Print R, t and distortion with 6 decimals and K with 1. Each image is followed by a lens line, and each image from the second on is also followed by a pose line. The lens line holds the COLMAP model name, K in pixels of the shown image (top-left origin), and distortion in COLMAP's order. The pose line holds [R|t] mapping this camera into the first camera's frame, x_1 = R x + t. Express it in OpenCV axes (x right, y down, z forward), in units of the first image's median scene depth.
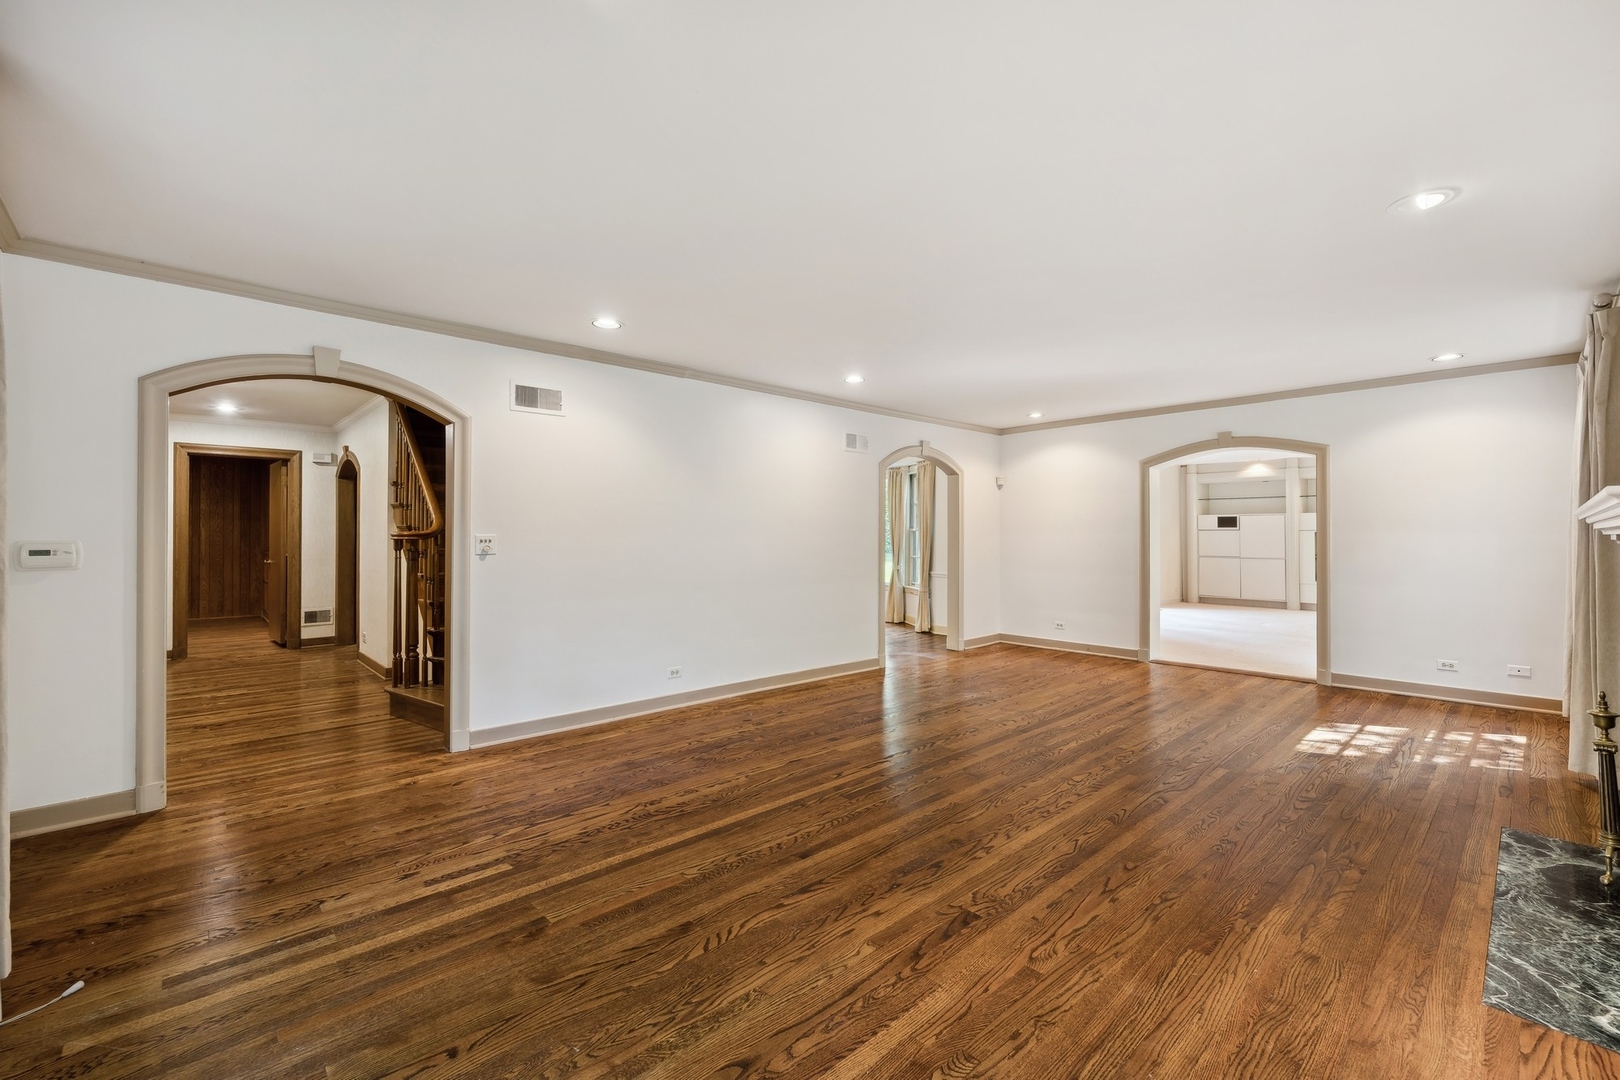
lens RADIAL K [[695.2, 0, 818.2], [0, 695.2, 523.9], [0, 0, 1]] dist [0.003518, 0.000291]
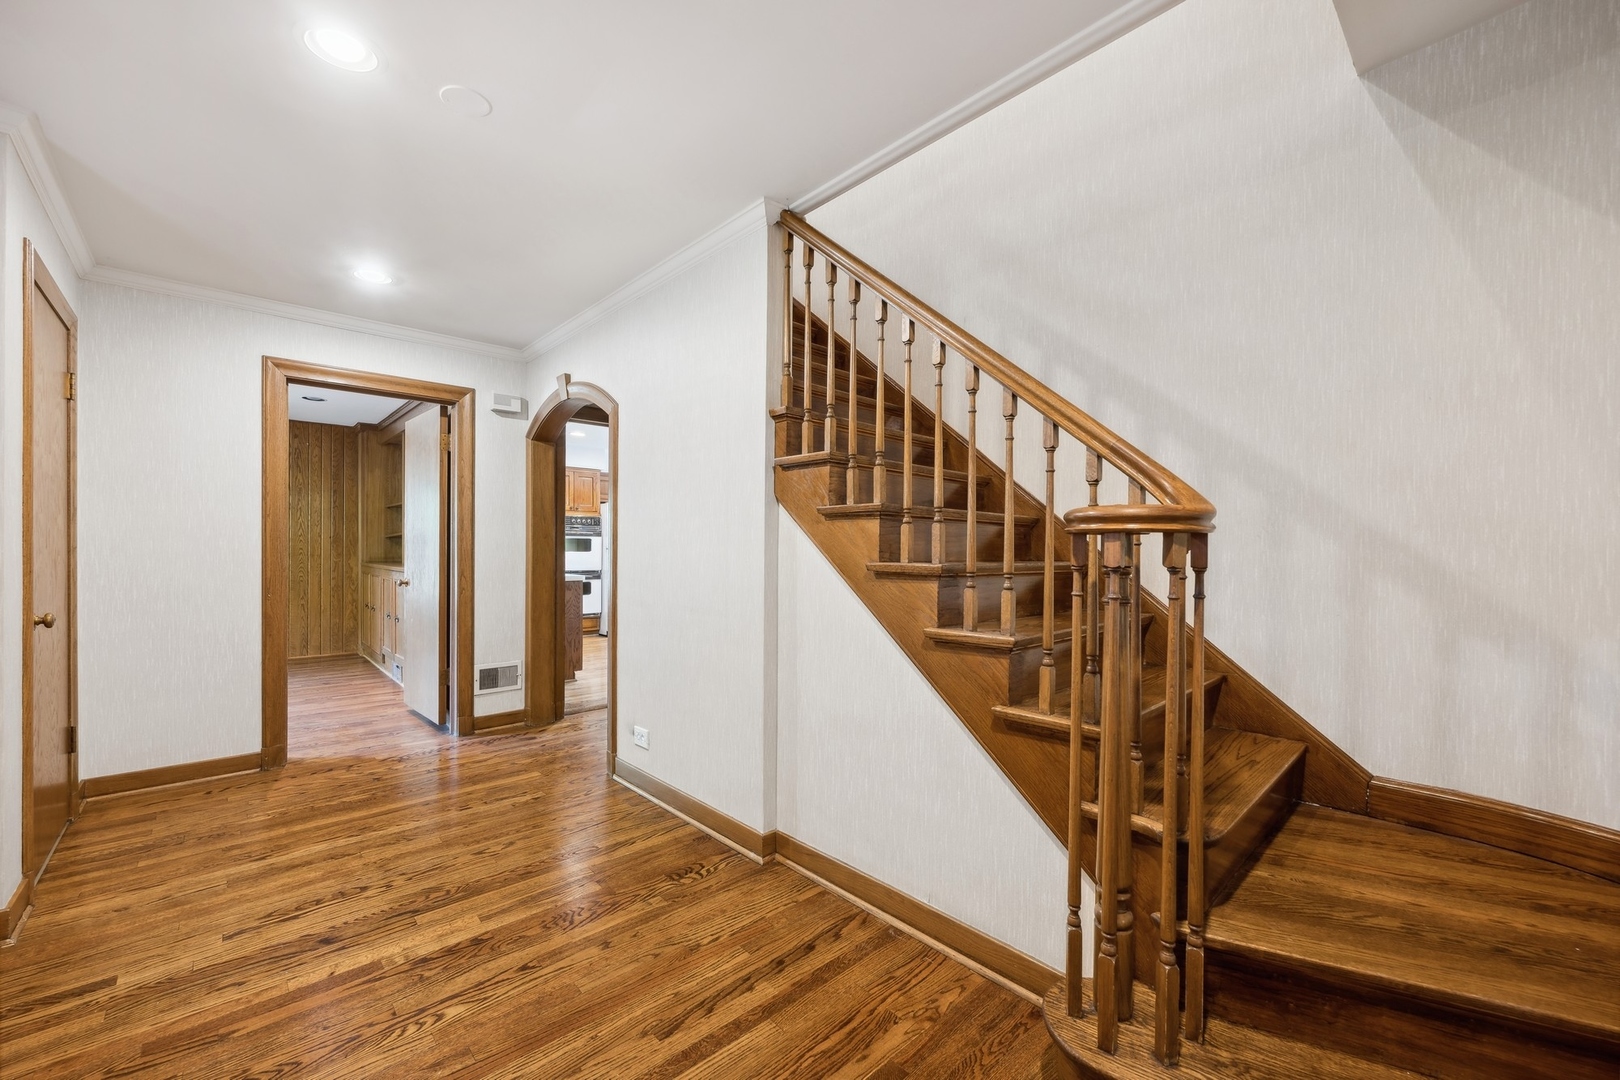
lens RADIAL K [[647.9, 0, 807.8], [0, 647.9, 551.1], [0, 0, 1]] dist [-0.003923, -0.000165]
pose [[0.999891, 0.014792, 0.000109, -0.462806], [-0.014792, 0.999854, 0.008576, 0.020051], [0.000018, -0.008577, 0.999963, 0.463098]]
